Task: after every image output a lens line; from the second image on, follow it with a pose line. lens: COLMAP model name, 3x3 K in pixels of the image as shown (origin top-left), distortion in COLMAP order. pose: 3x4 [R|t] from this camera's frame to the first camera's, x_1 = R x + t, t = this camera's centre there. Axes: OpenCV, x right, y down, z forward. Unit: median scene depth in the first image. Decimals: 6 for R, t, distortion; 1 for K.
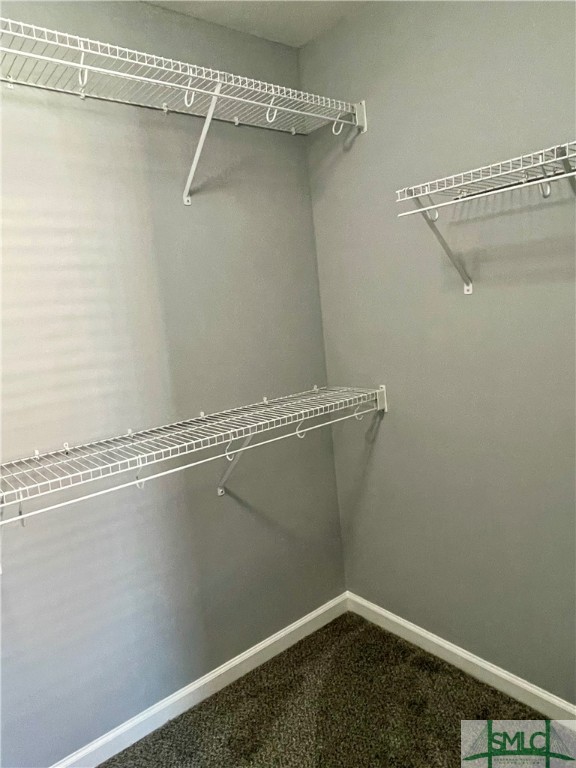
lens RADIAL K [[500.3, 0, 292.4], [0, 500.3, 382.2], [0, 0, 1]] dist [0.005379, -0.020230]
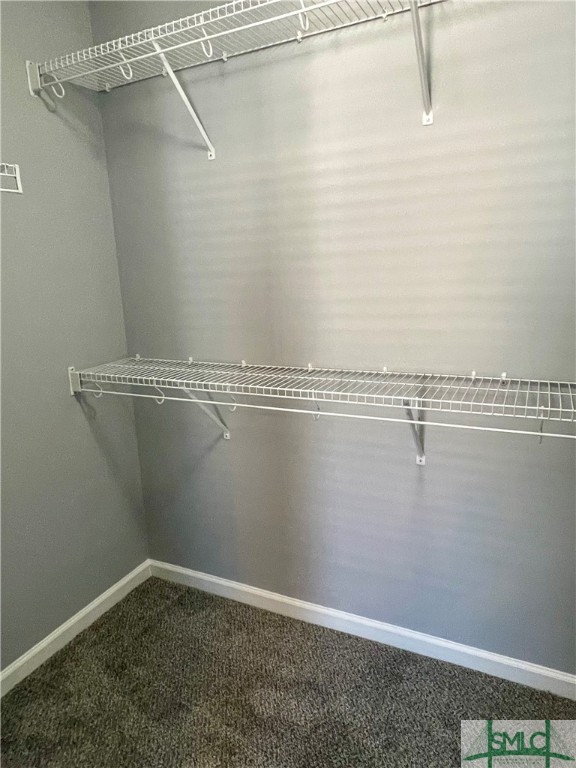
lens RADIAL K [[500.3, 0, 292.6], [0, 500.3, 381.2], [0, 0, 1]] dist [0.005379, -0.020230]
pose [[0.401137, 0.280385, -0.872051, 0.531794], [-0.129160, 0.959804, 0.249187, -0.117133], [0.906866, 0.012676, 0.421228, 0.432226]]
